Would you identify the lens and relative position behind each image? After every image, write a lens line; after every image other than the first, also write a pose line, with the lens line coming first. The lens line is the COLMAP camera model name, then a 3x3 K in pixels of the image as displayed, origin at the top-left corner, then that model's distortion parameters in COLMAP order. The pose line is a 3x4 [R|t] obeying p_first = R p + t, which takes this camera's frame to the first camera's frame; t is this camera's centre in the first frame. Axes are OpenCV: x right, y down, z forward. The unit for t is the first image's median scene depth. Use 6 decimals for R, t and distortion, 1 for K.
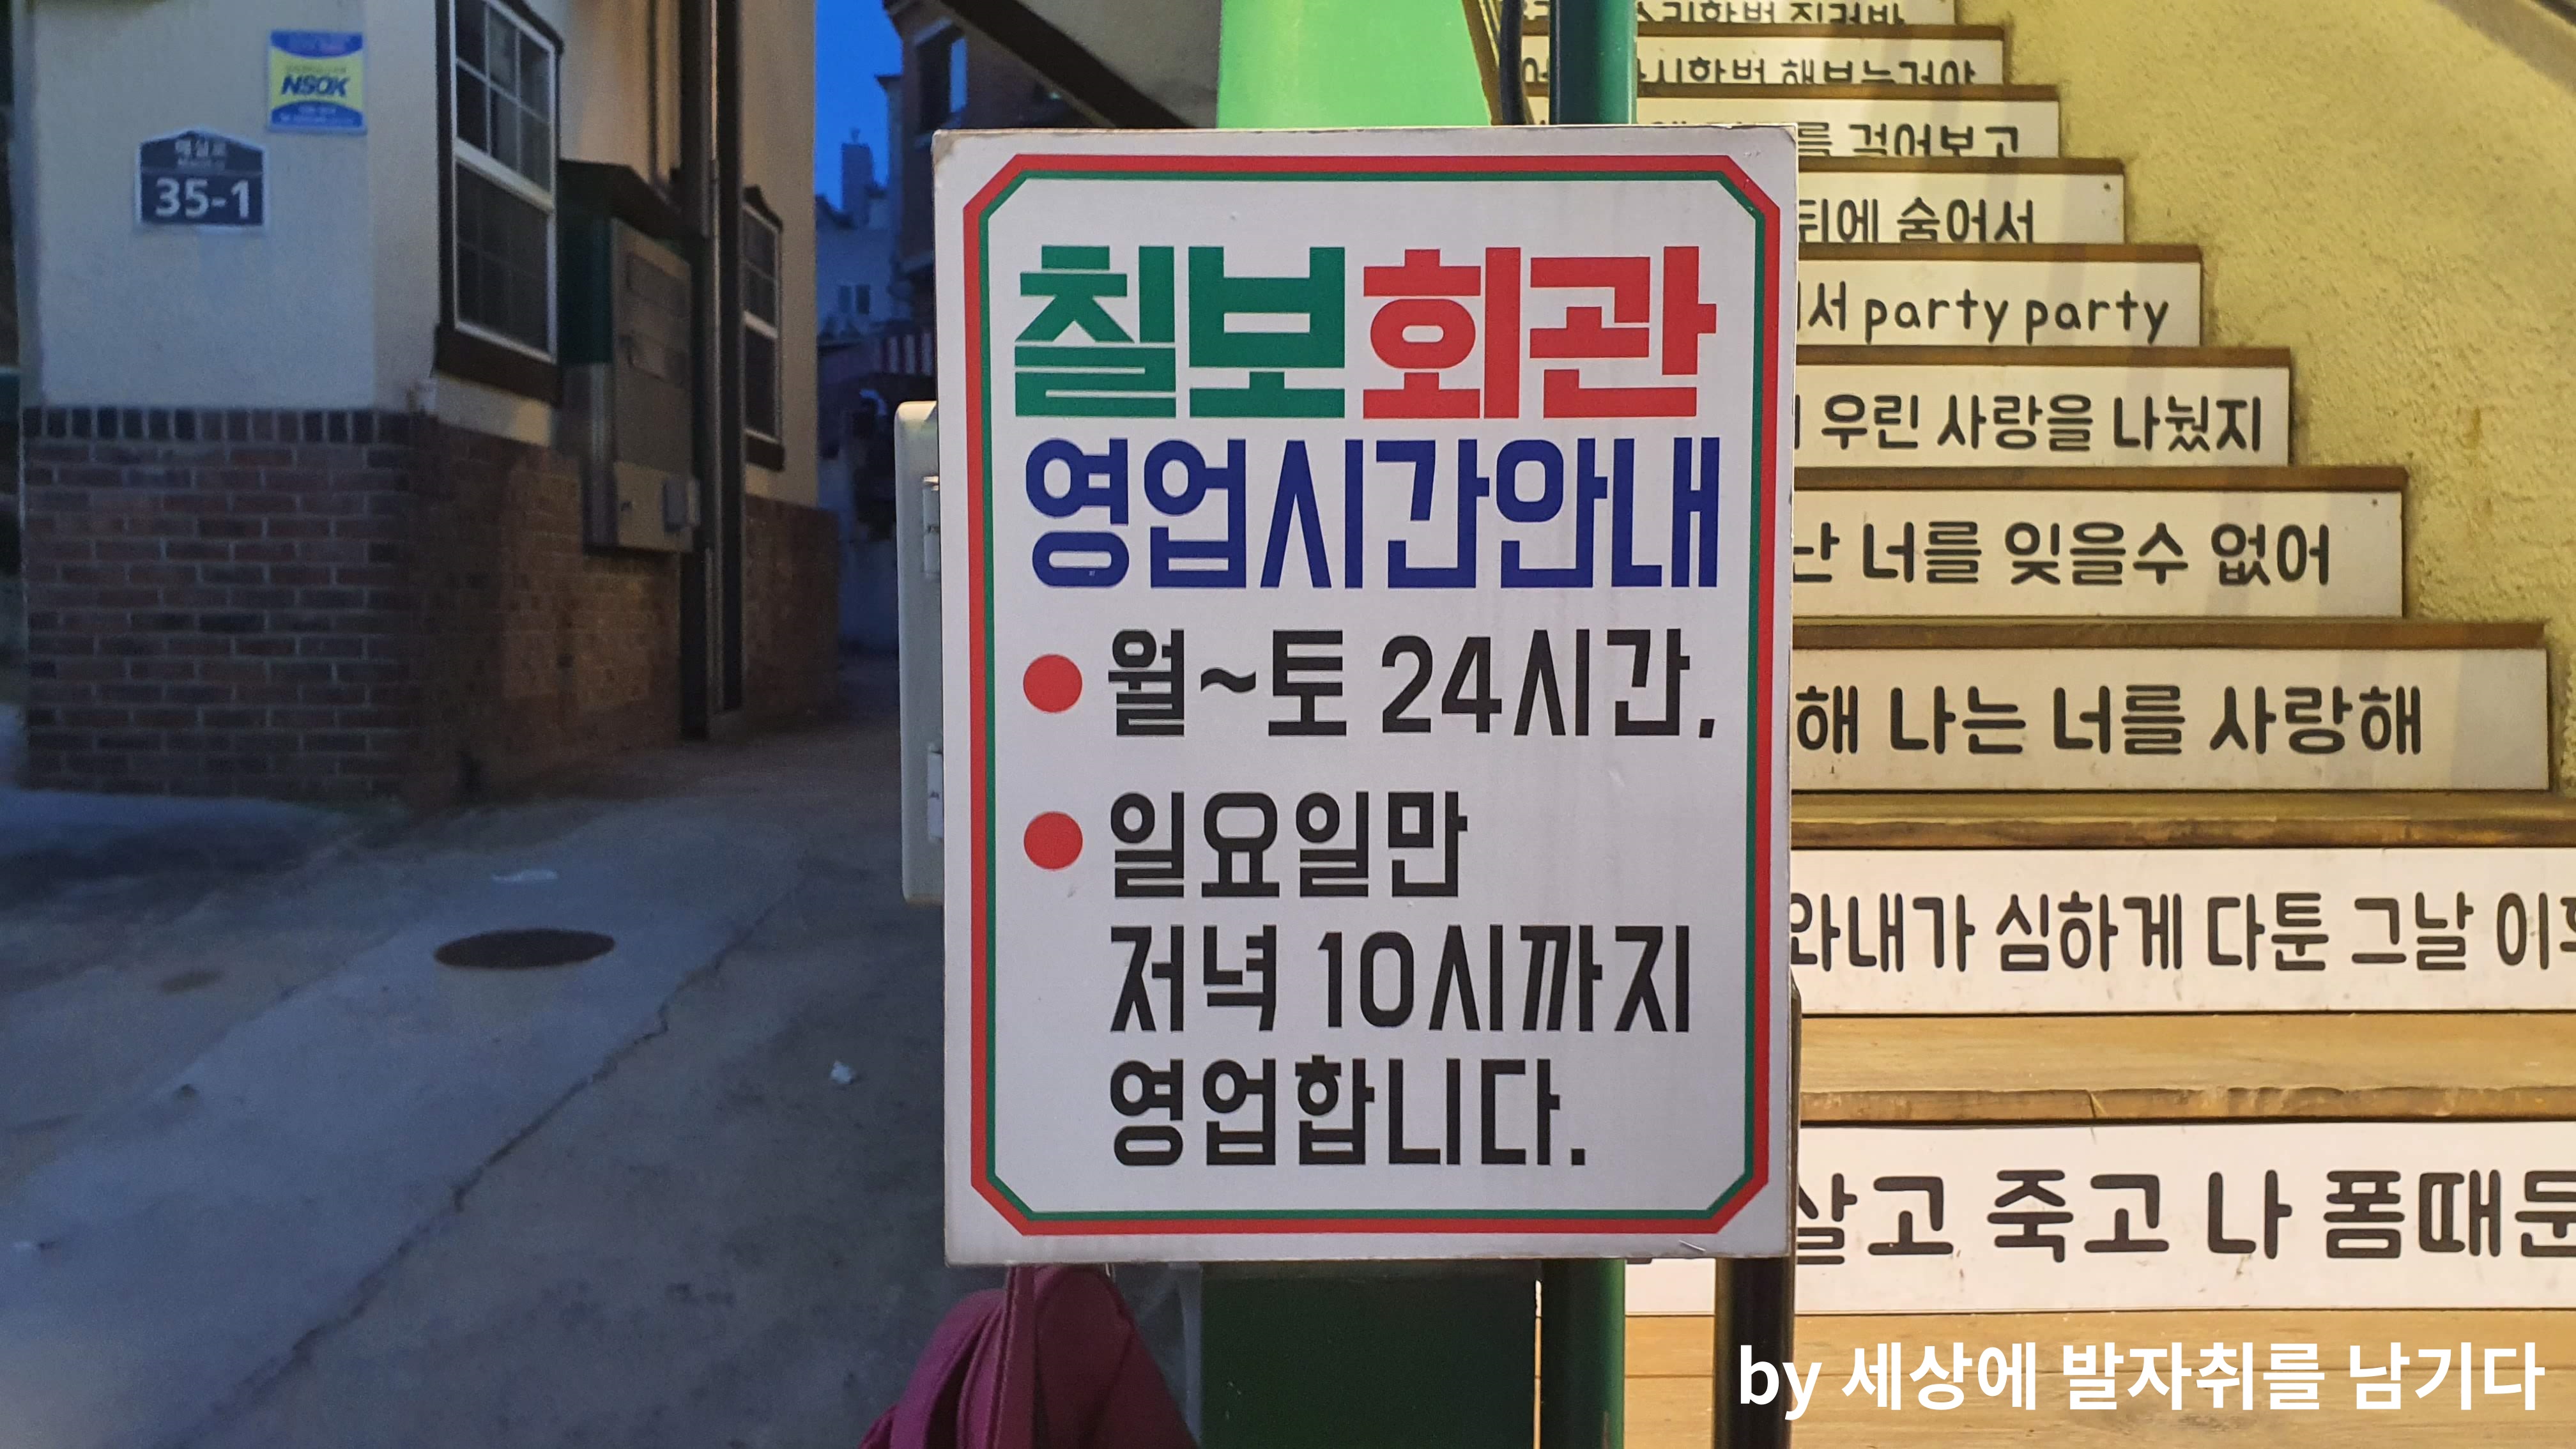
lens RADIAL K [[2054.7, 0, 1287.2], [0, 2054.7, 780.6], [0, 0, 1]] dist [0.003339, 0.001272]
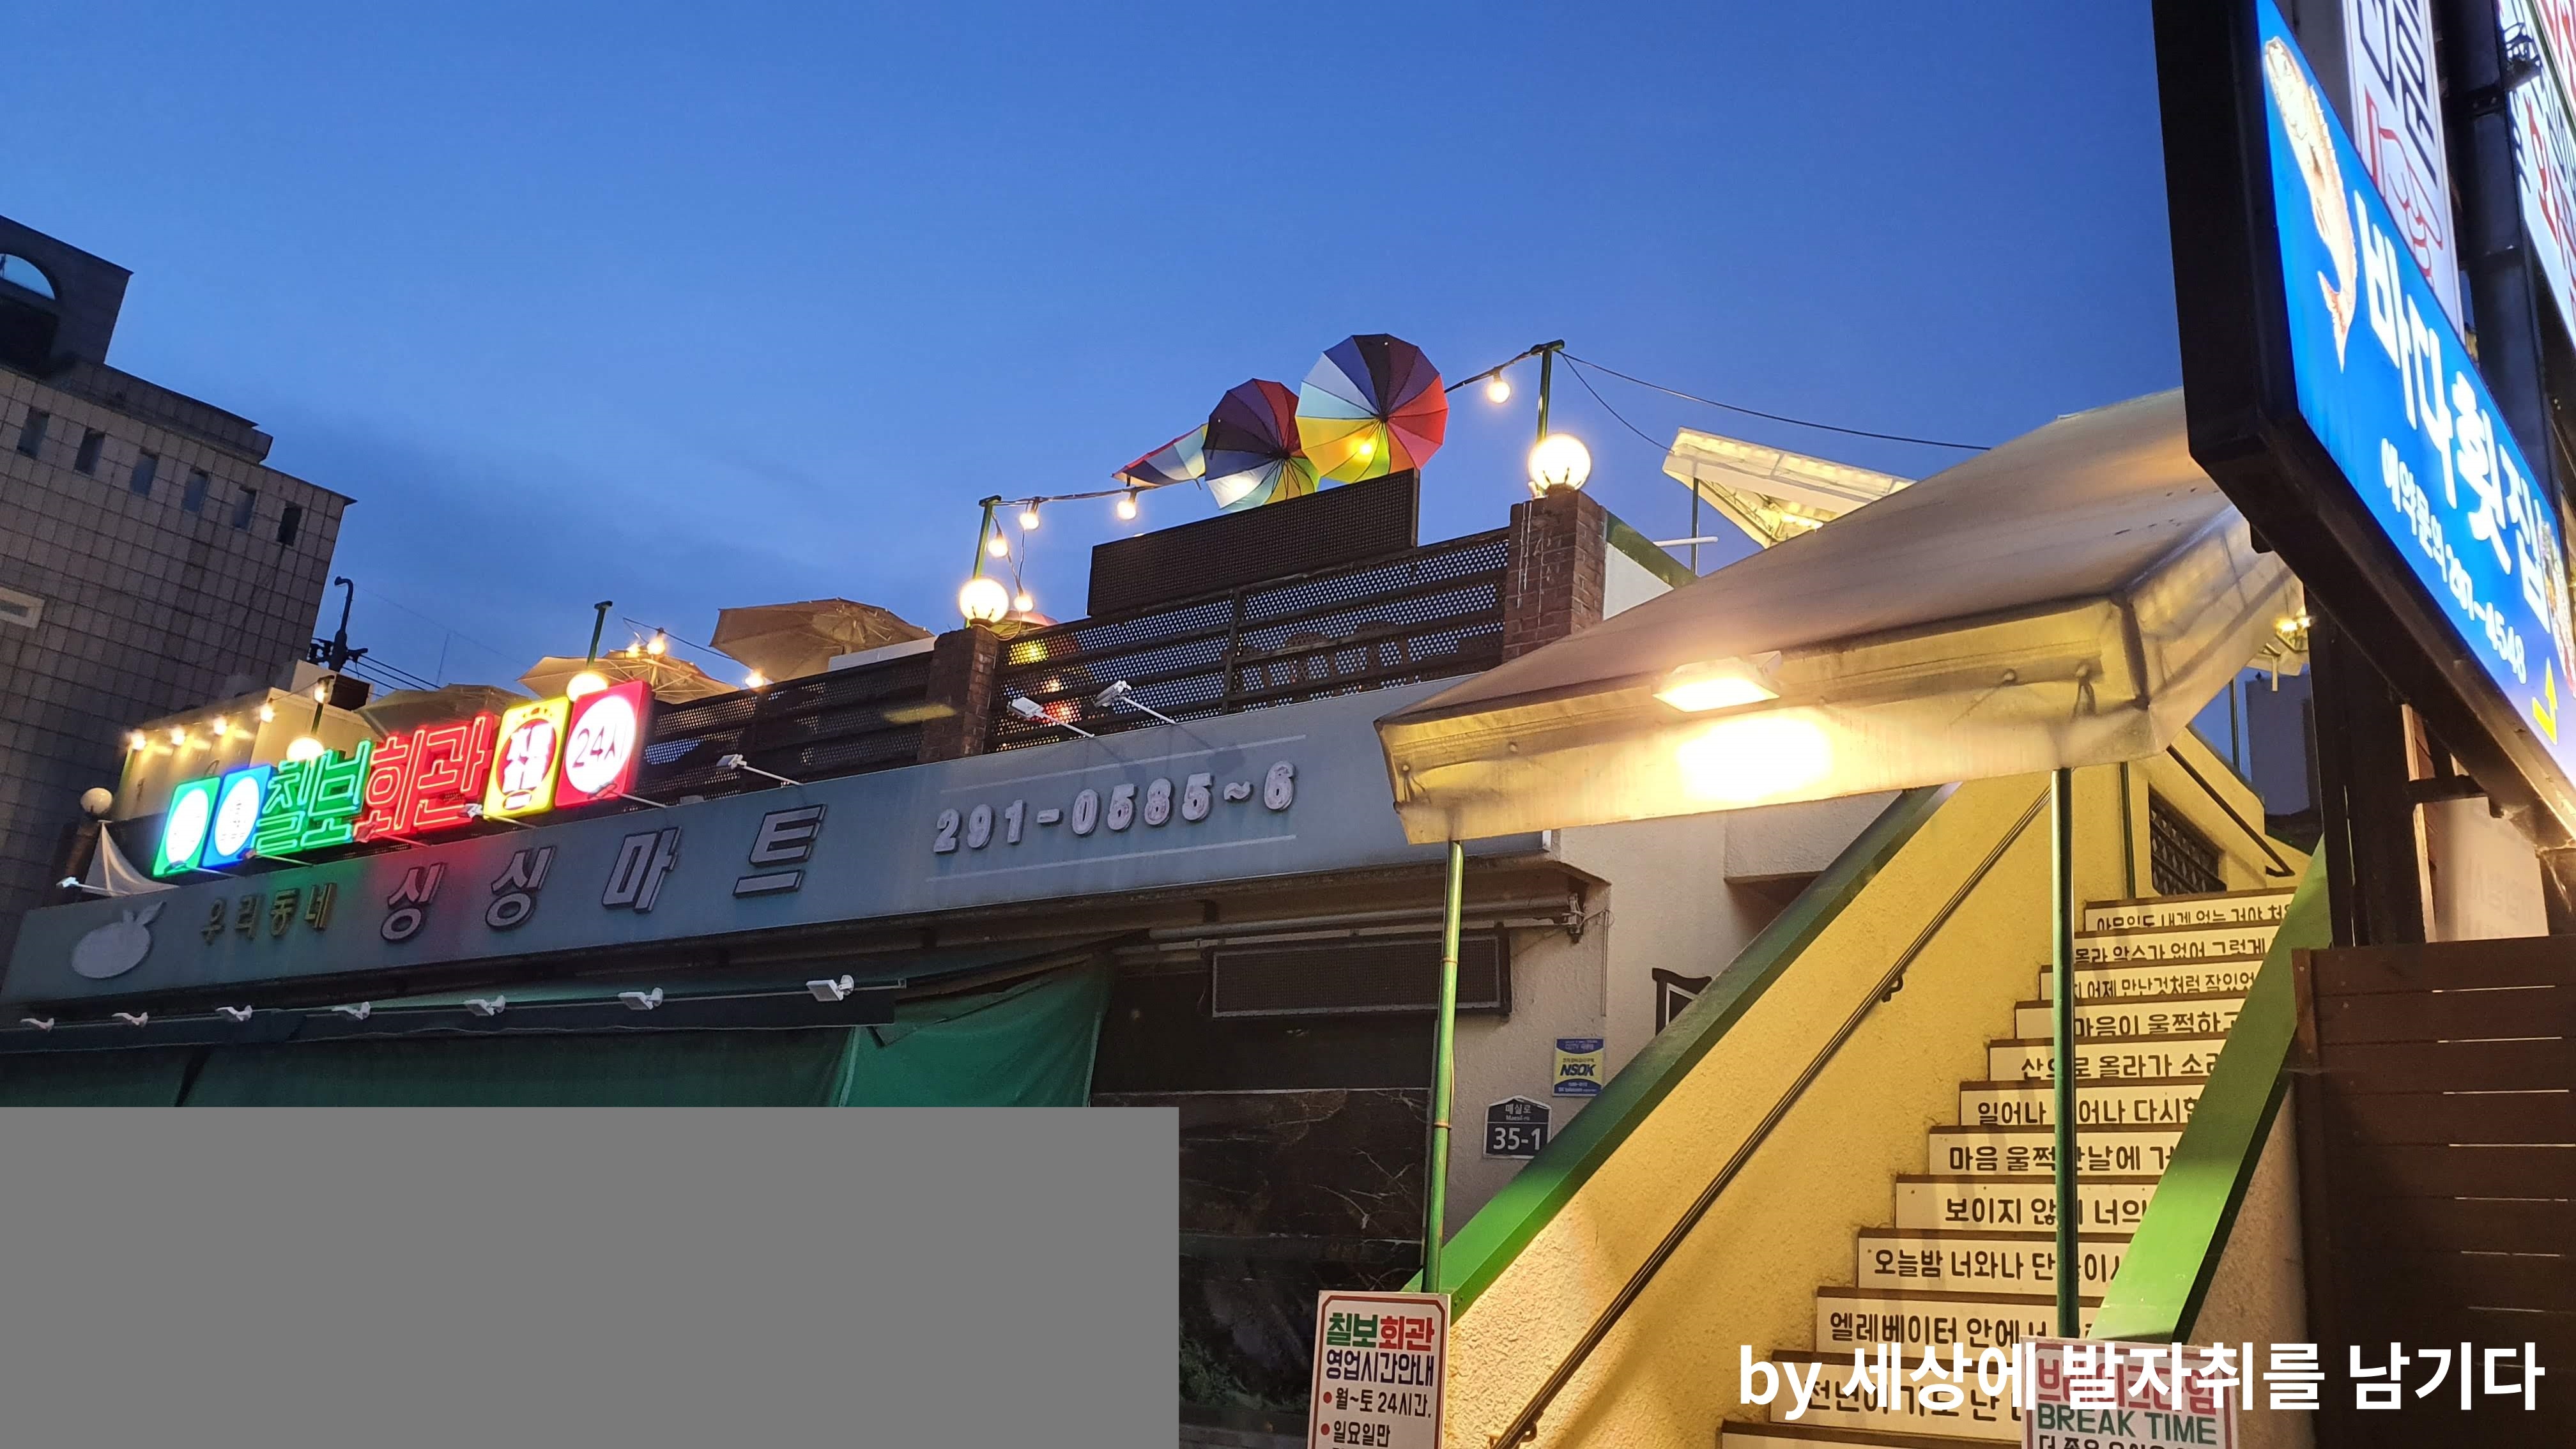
lens RADIAL K [[2008.5, 0, 1294.0], [0, 2008.5, 679.3], [0, 0, 1]] dist [0.001632, -0.005116]
pose [[0.785431, -0.149368, -0.600655, 1.298559], [-0.124869, 0.912251, -0.390136, 0.119443], [0.606222, 0.381428, 0.697859, -1.365593]]
